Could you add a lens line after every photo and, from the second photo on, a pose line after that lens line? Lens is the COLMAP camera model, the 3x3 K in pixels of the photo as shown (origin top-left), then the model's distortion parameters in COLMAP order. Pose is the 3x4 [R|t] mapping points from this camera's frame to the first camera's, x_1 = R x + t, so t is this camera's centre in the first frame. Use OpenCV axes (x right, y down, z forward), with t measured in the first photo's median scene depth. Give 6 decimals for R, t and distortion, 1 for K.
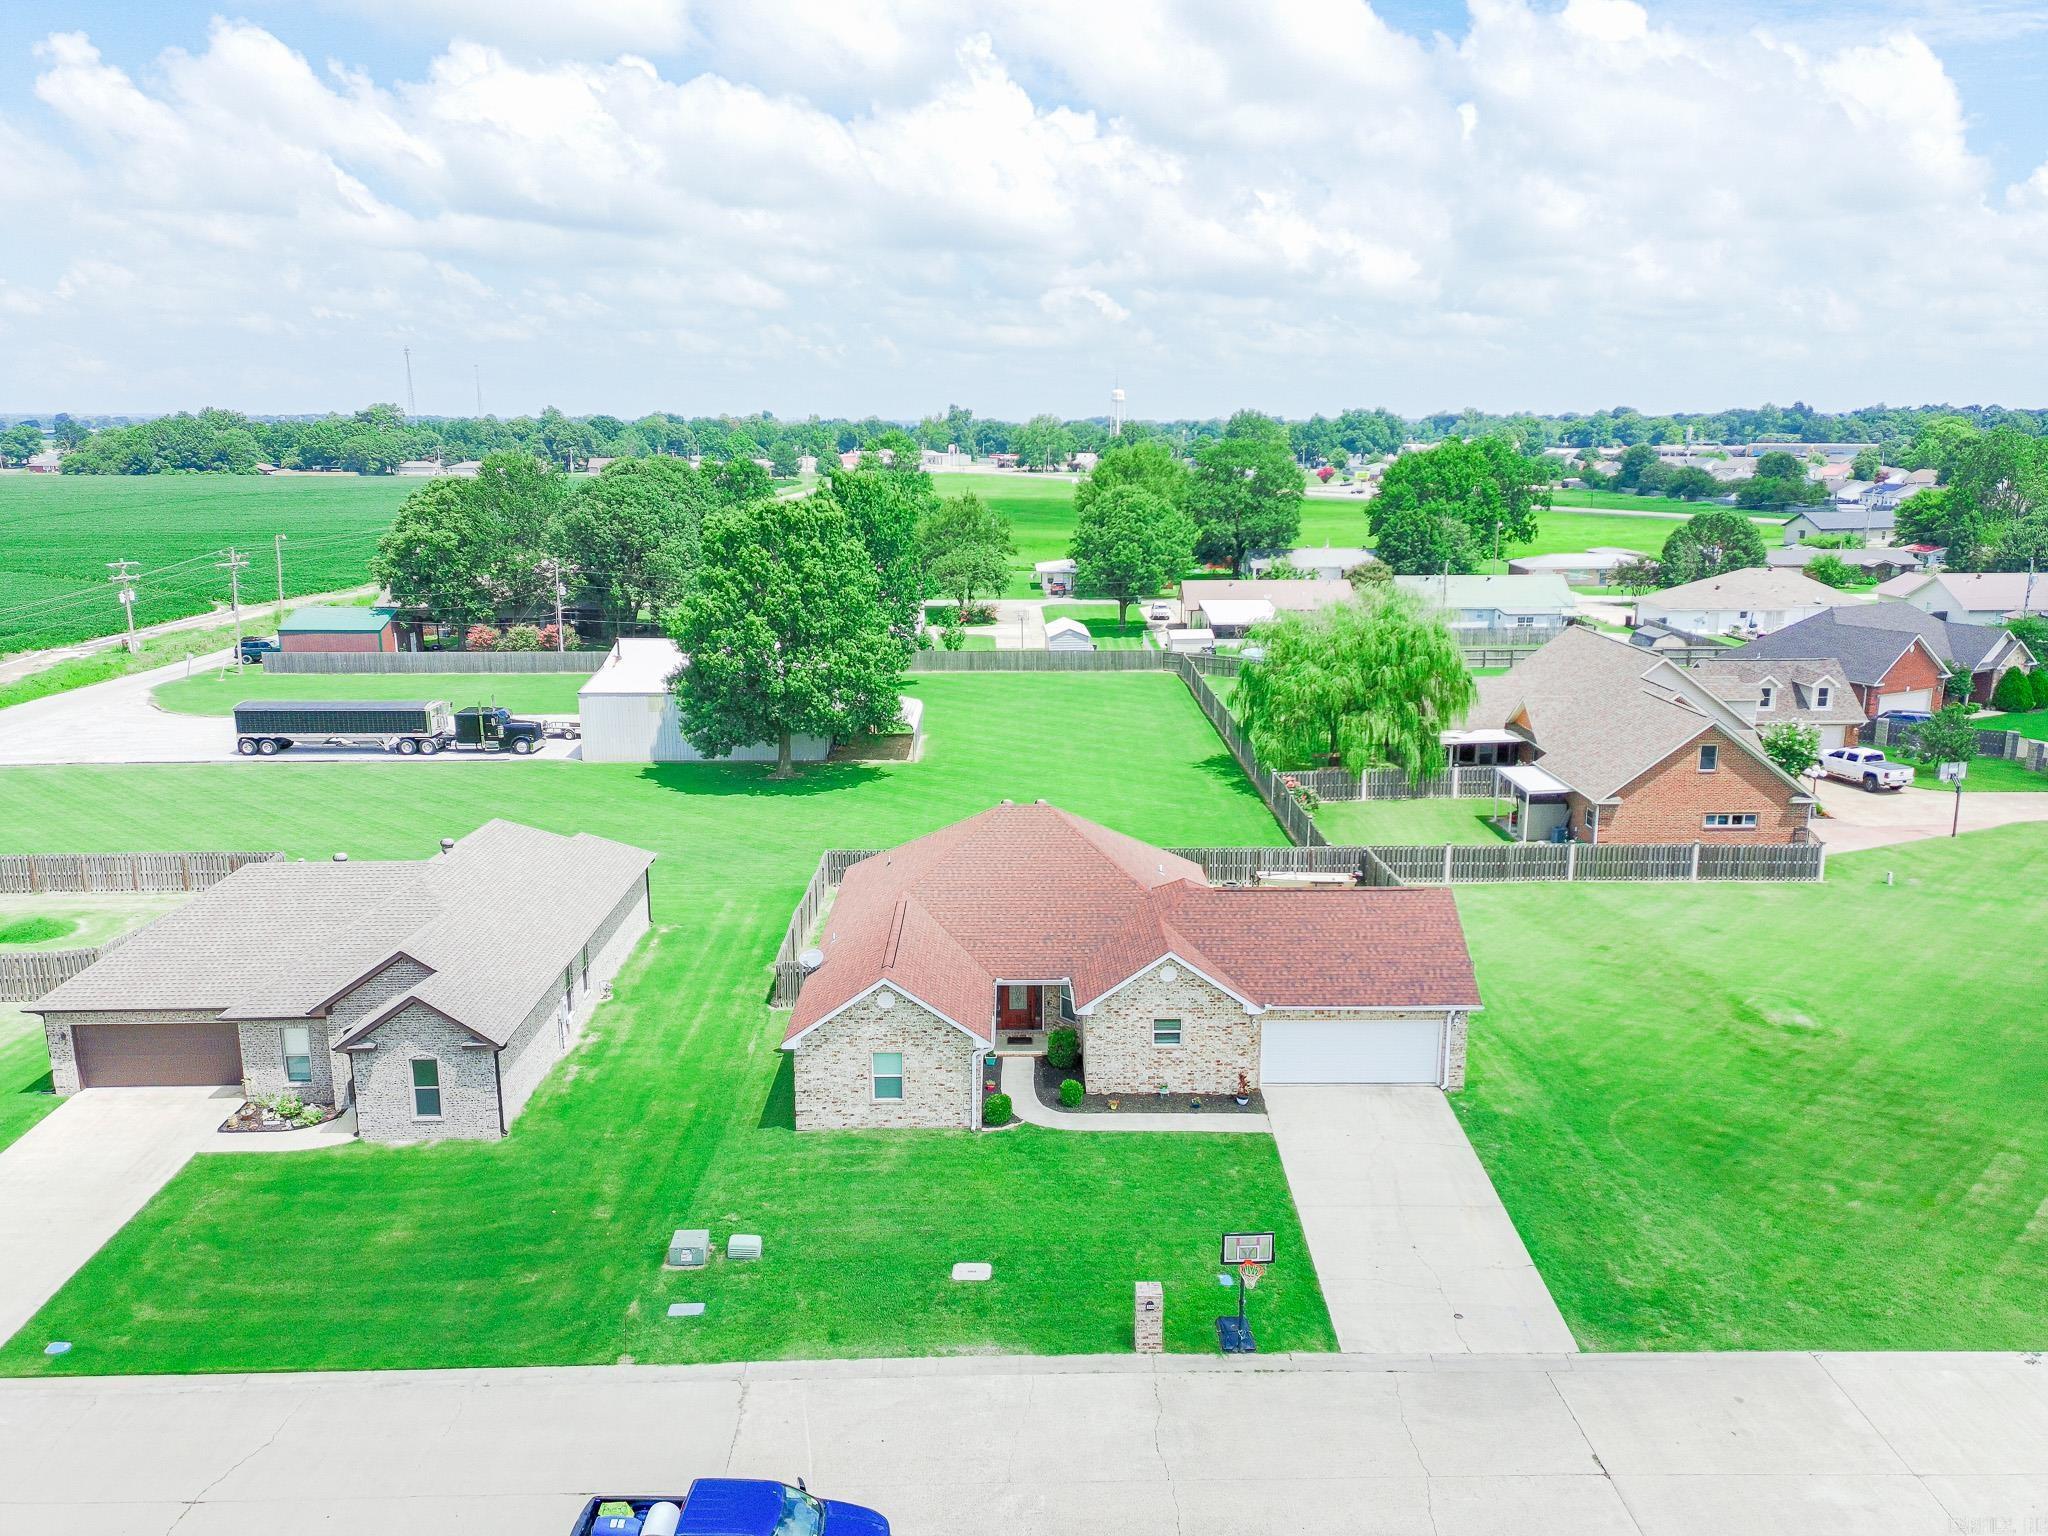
lens RADIAL K [[1500.6, 0, 1027.9], [0, 1500.6, 758.0], [0, 0, 1]] dist [0.090673, -0.080939]
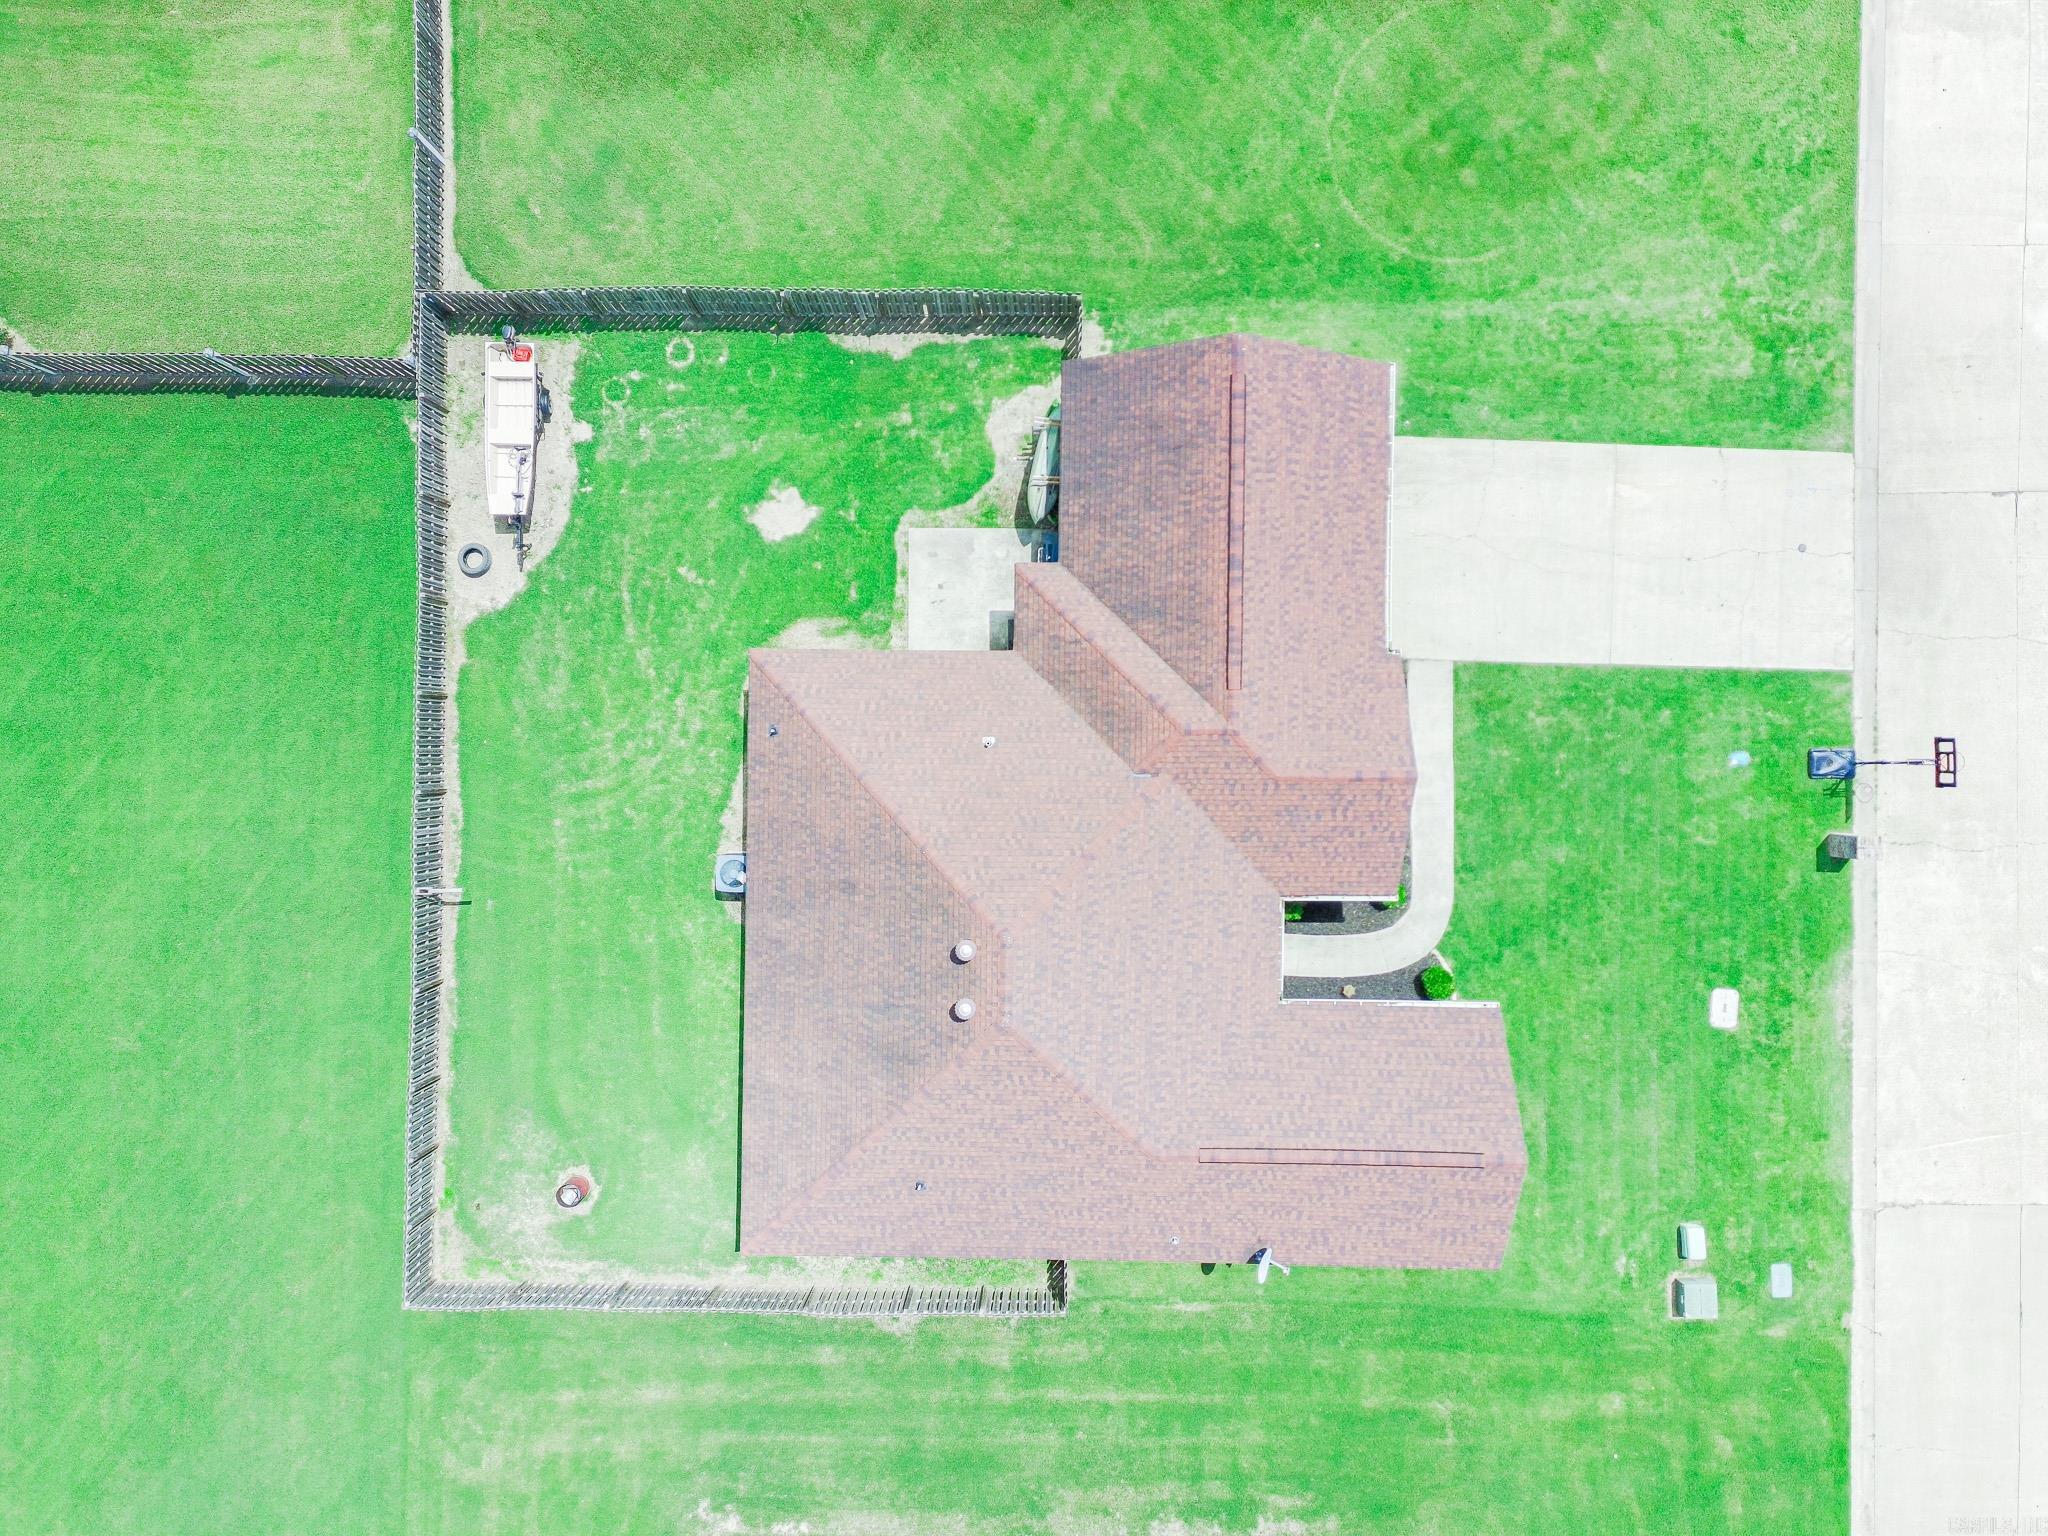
lens RADIAL K [[1505.6, 0, 1028.1], [0, 1505.6, 749.0], [0, 0, 1]] dist [0.084302, -0.075260]
pose [[0.022475, -0.999742, 0.003318, 0.076126], [0.230983, 0.008422, 0.972921, -0.475356], [-0.972698, -0.021100, 0.231113, 0.762783]]
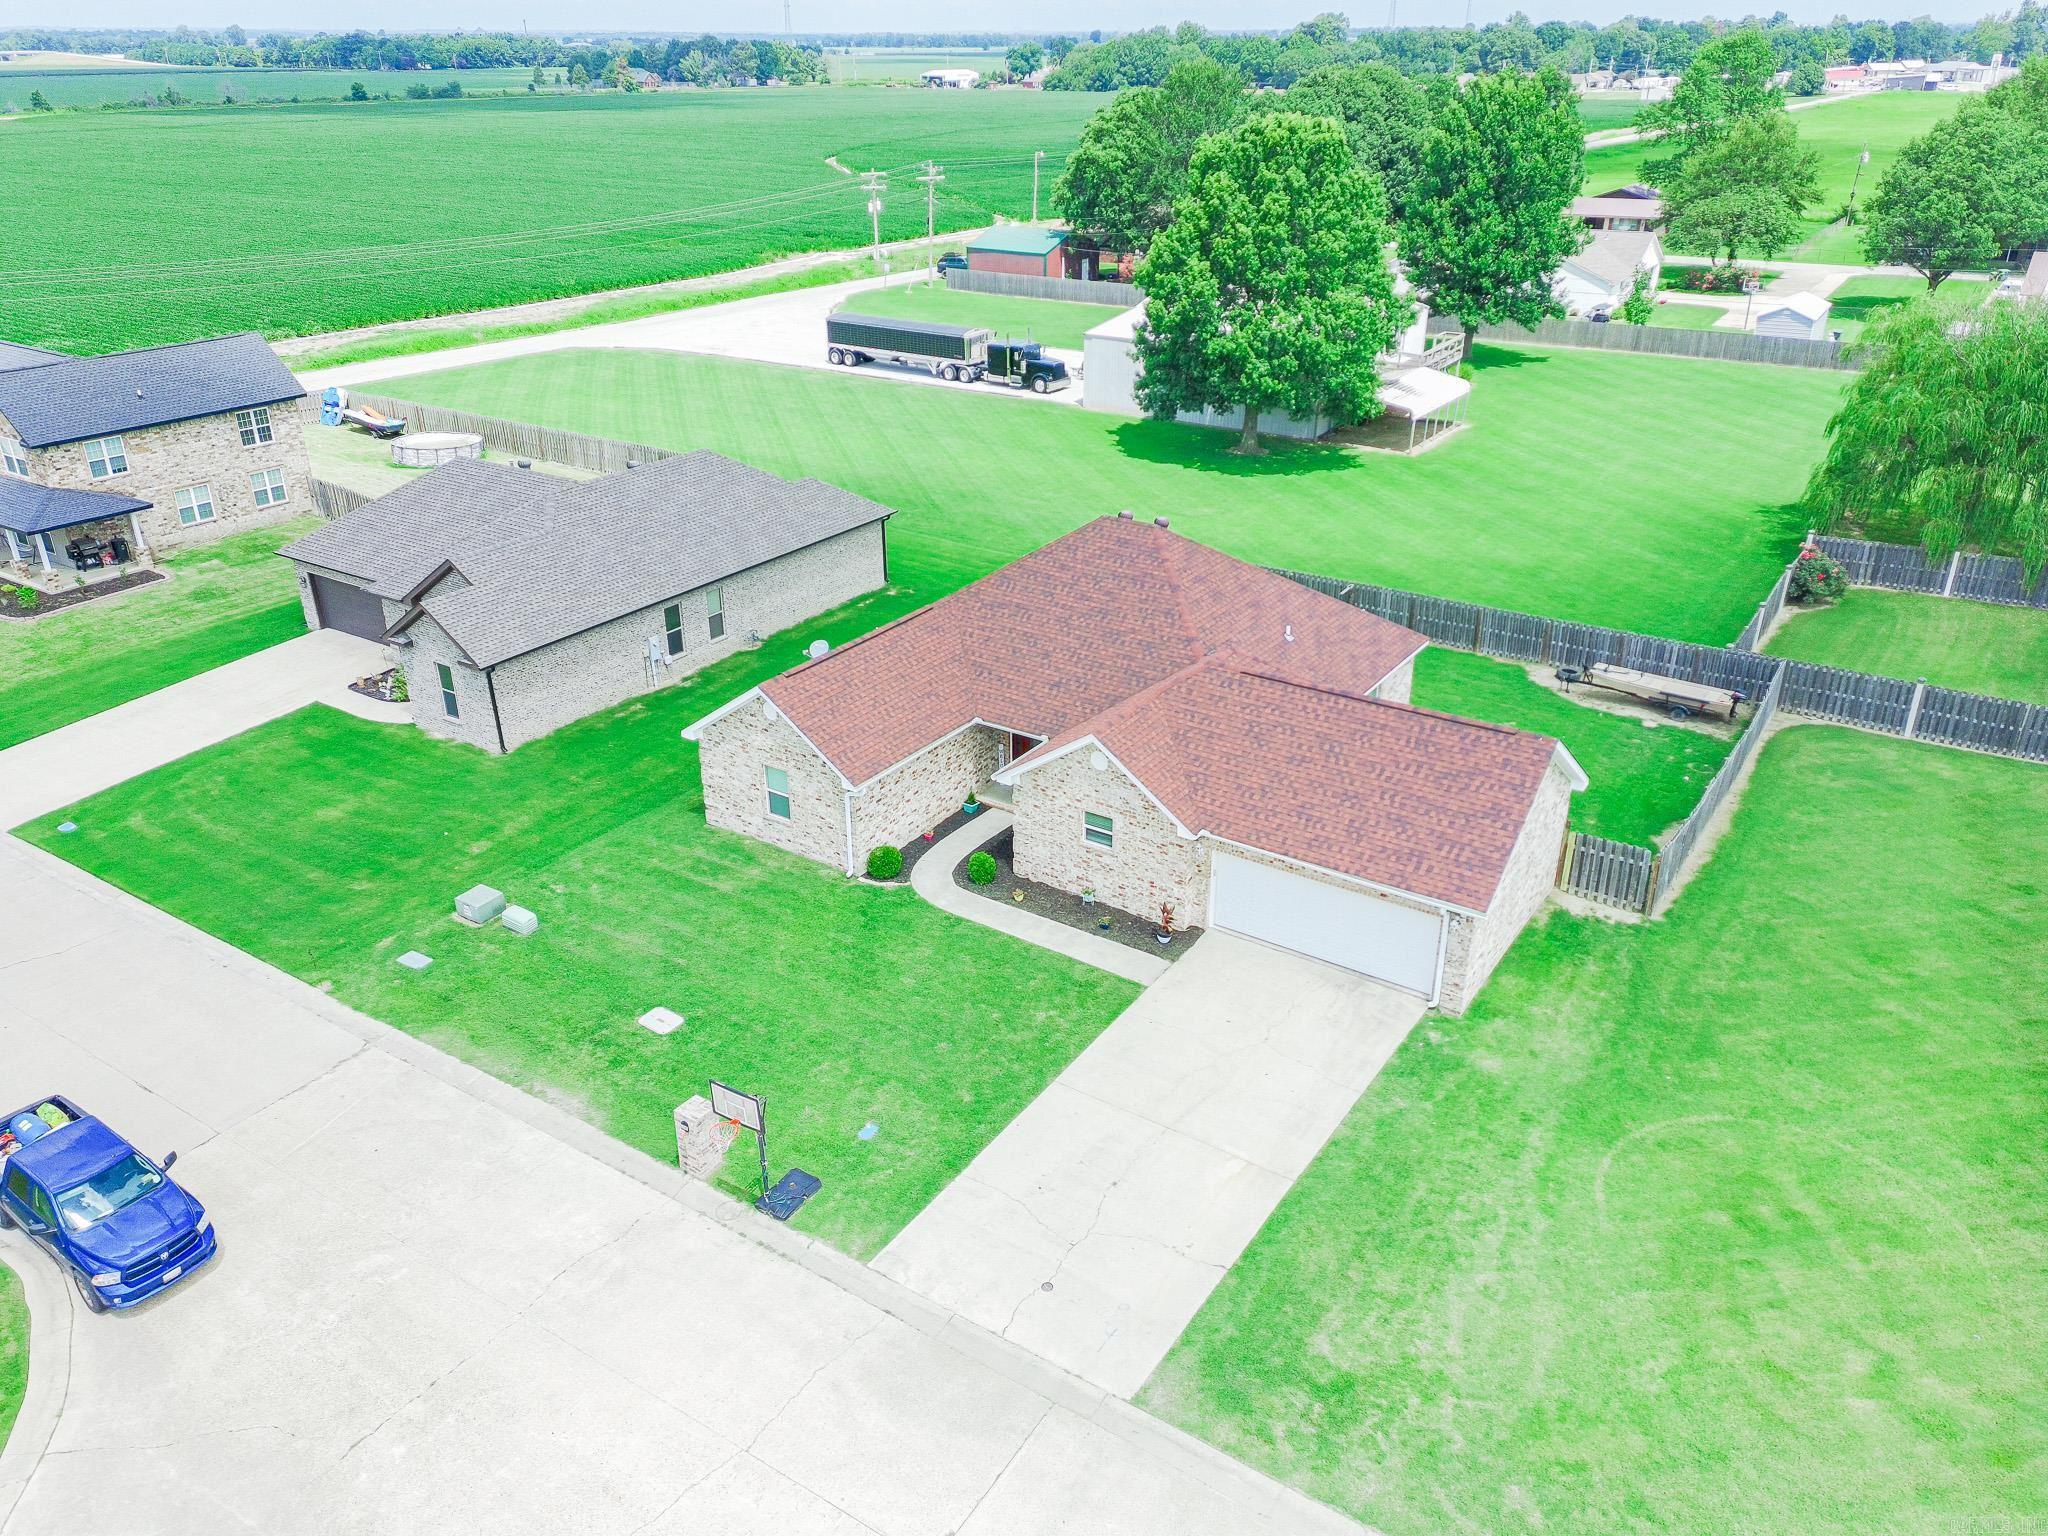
lens RADIAL K [[1505.6, 0, 1028.1], [0, 1505.6, 749.0], [0, 0, 1]] dist [0.084302, -0.075260]
pose [[0.823540, 0.238109, -0.514865, 0.356017], [-0.120391, 0.960327, 0.251552, -0.043337], [0.554335, -0.145178, 0.819534, 0.253175]]
